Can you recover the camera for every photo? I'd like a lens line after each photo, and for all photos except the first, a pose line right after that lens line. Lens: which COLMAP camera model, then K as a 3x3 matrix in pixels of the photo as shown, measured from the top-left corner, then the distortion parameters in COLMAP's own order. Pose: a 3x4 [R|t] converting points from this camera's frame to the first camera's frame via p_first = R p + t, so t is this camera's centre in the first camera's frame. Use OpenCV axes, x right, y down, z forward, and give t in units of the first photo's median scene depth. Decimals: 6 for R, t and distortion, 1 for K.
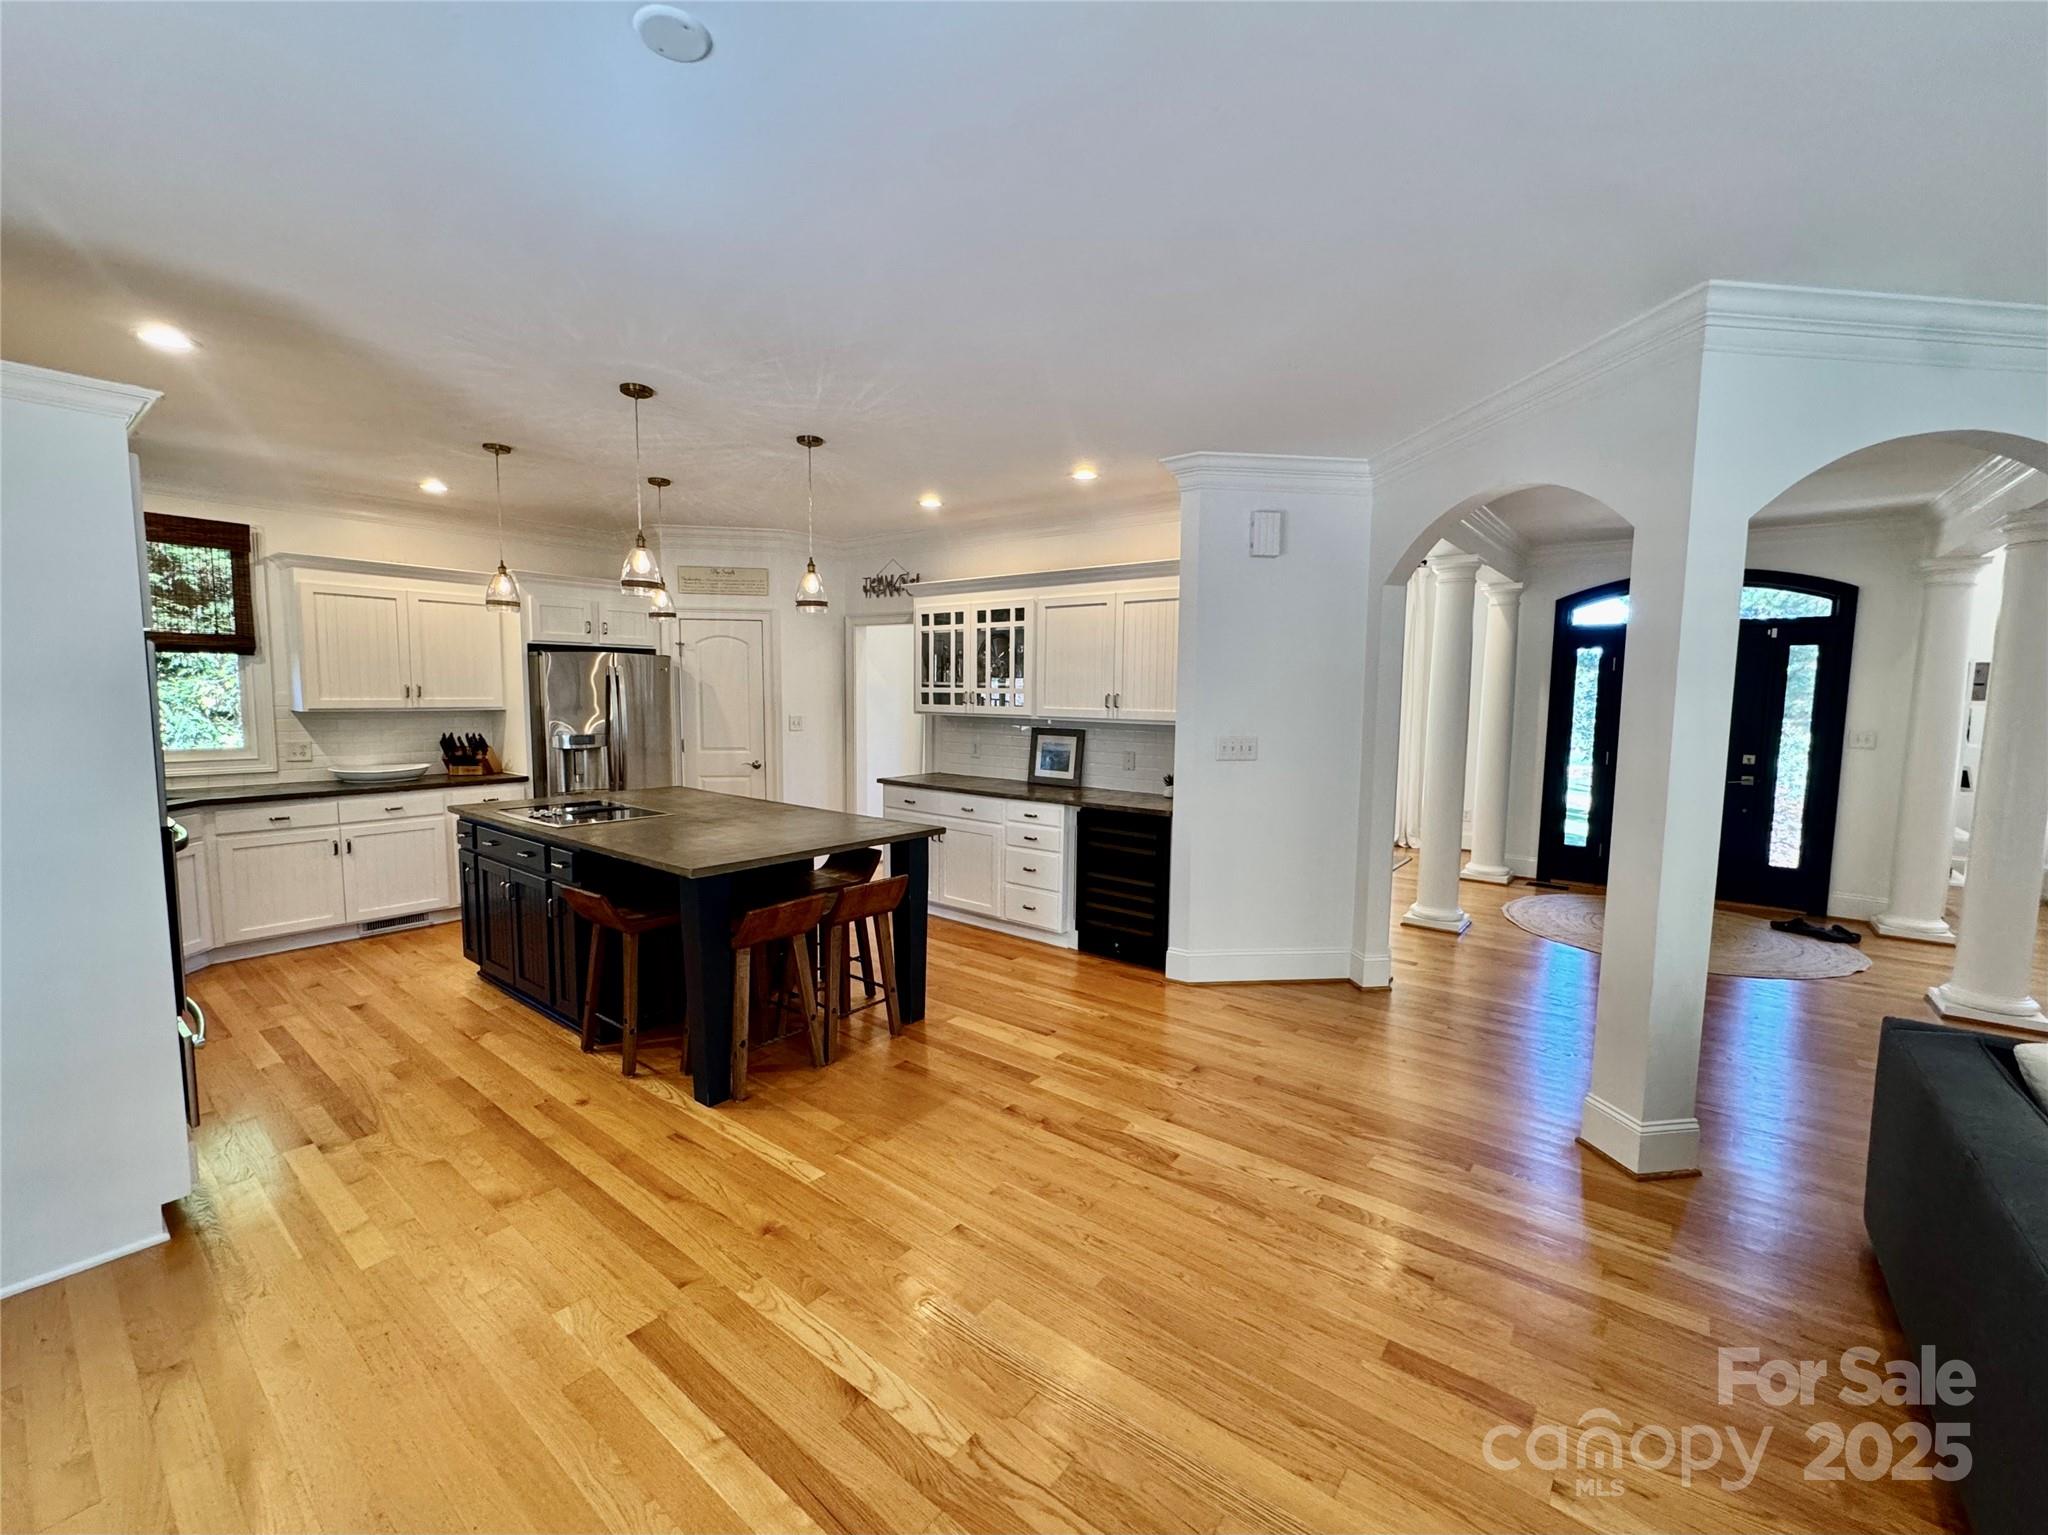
lens RADIAL K [[828.2, 0, 1017.6], [0, 828.2, 768.7], [0, 0, 1]] dist [-0.002791, -0.000152]
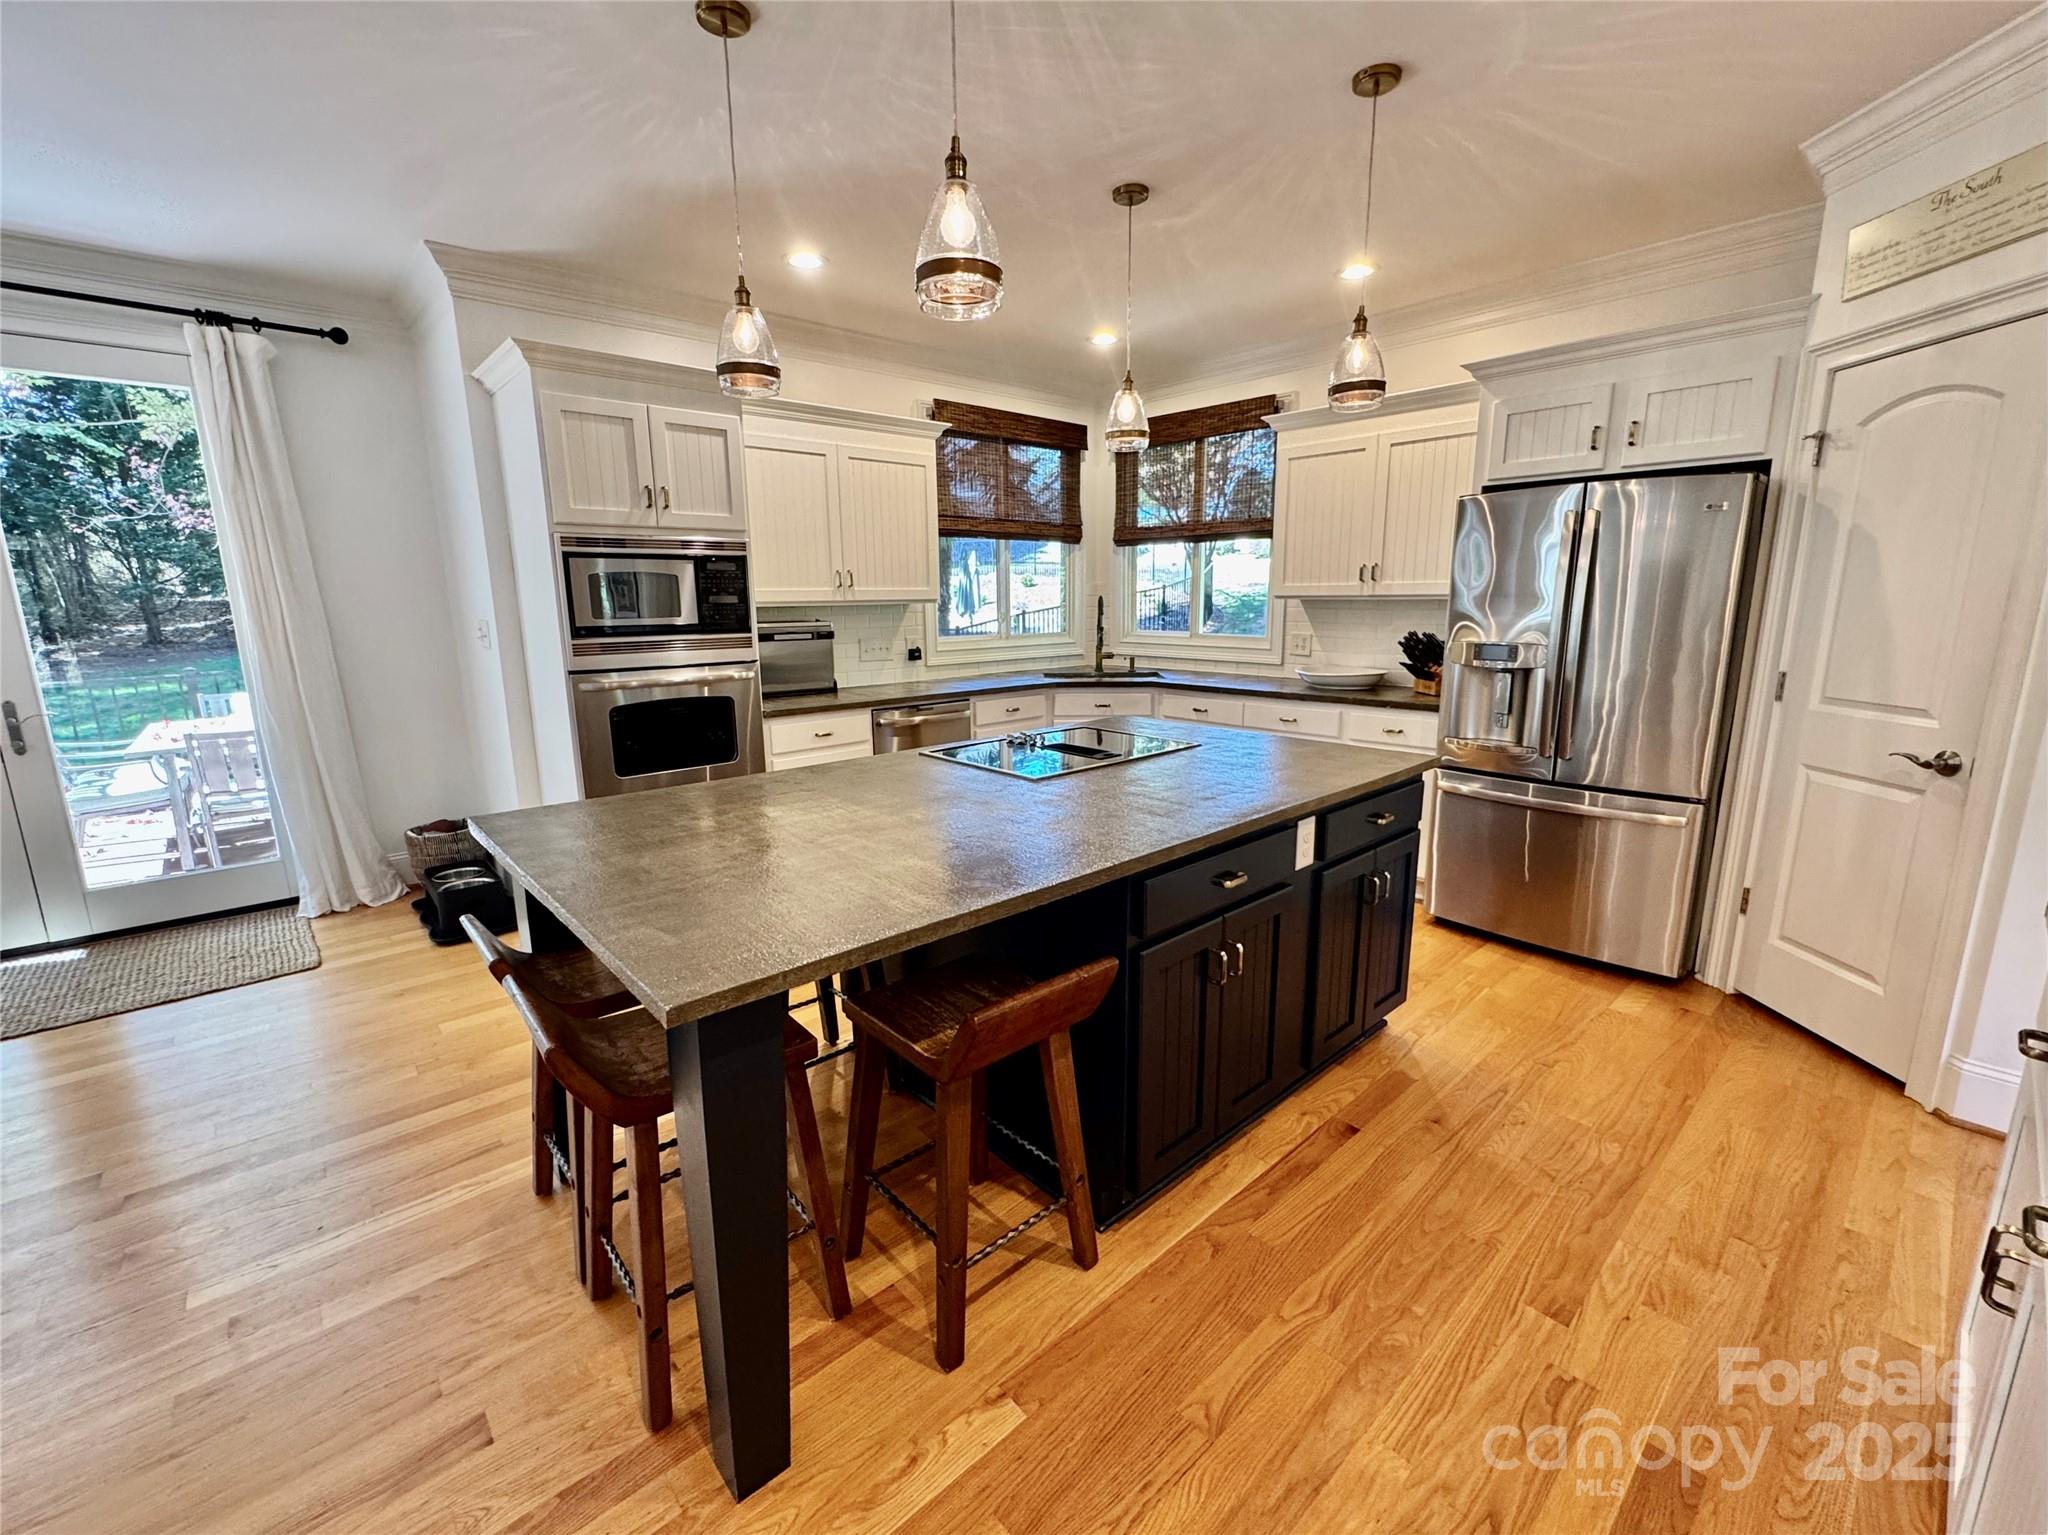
lens RADIAL K [[828.2, 0, 1028.1], [0, 828.2, 762.7], [0, 0, 1]] dist [-0.002791, -0.000152]
pose [[-0.184923, 0.188709, -0.964465, 0.101187], [-0.079016, 0.975359, 0.205990, -0.055458], [0.979571, 0.114300, -0.165455, 0.831145]]
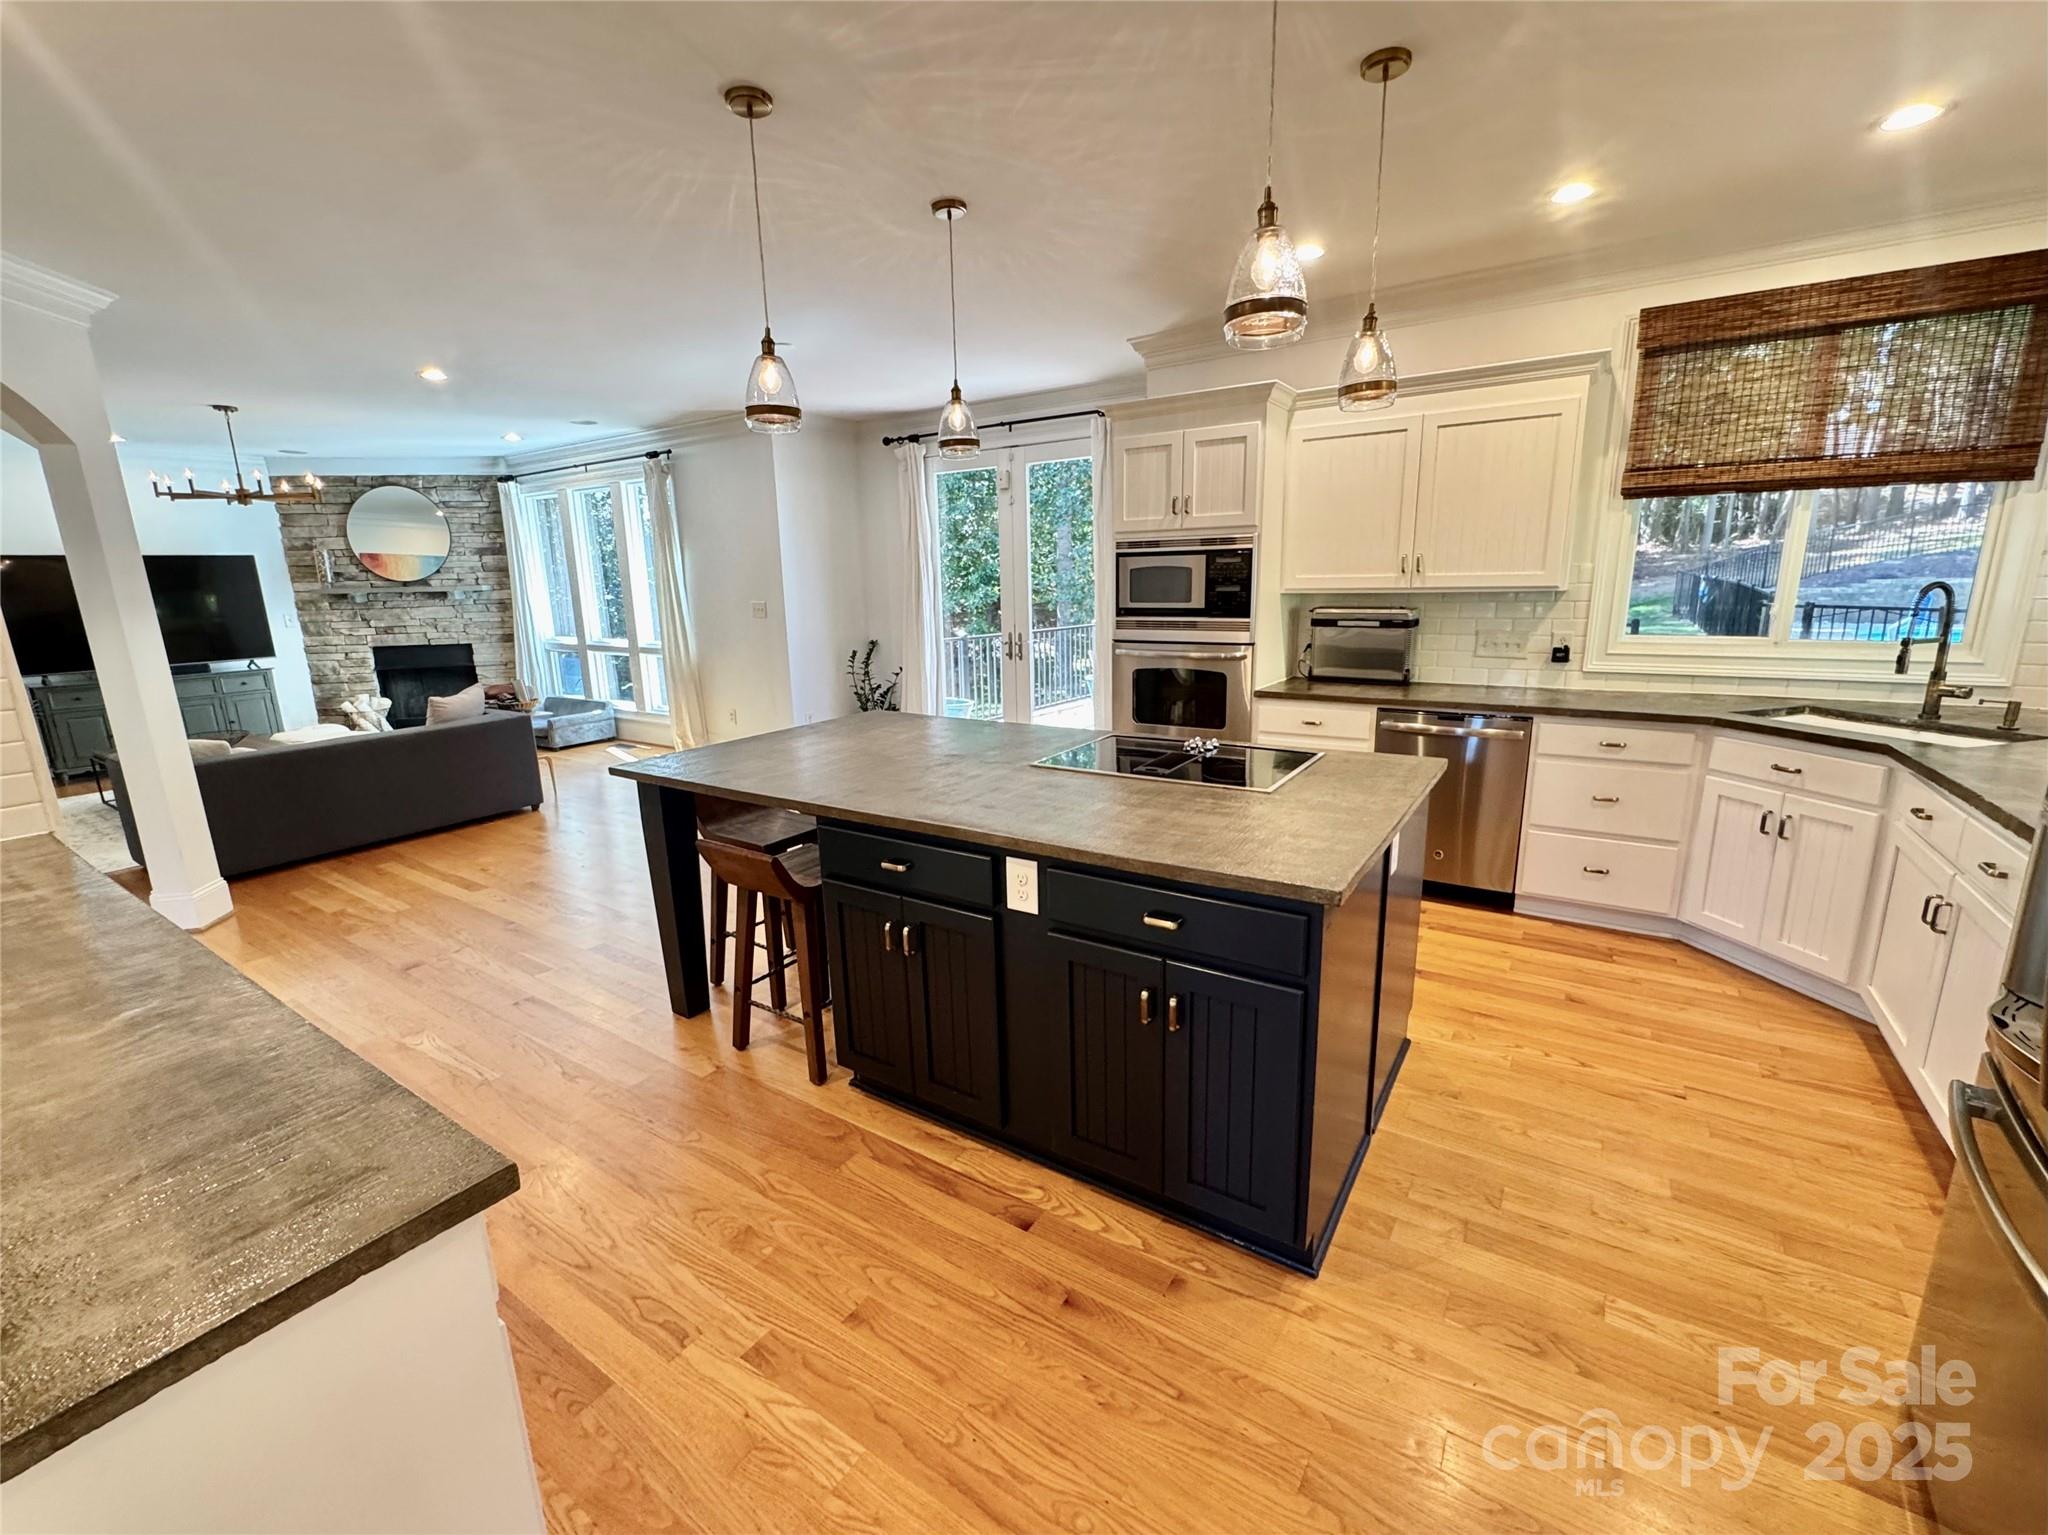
lens RADIAL K [[828.2, 0, 1022.7], [0, 828.2, 765.0], [0, 0, 1]] dist [-0.002791, -0.000152]
pose [[-0.995676, 0.033700, -0.086563, -0.231082], [0.005447, 0.951450, 0.307755, -0.102982], [0.092732, 0.305953, -0.947520, 1.186130]]
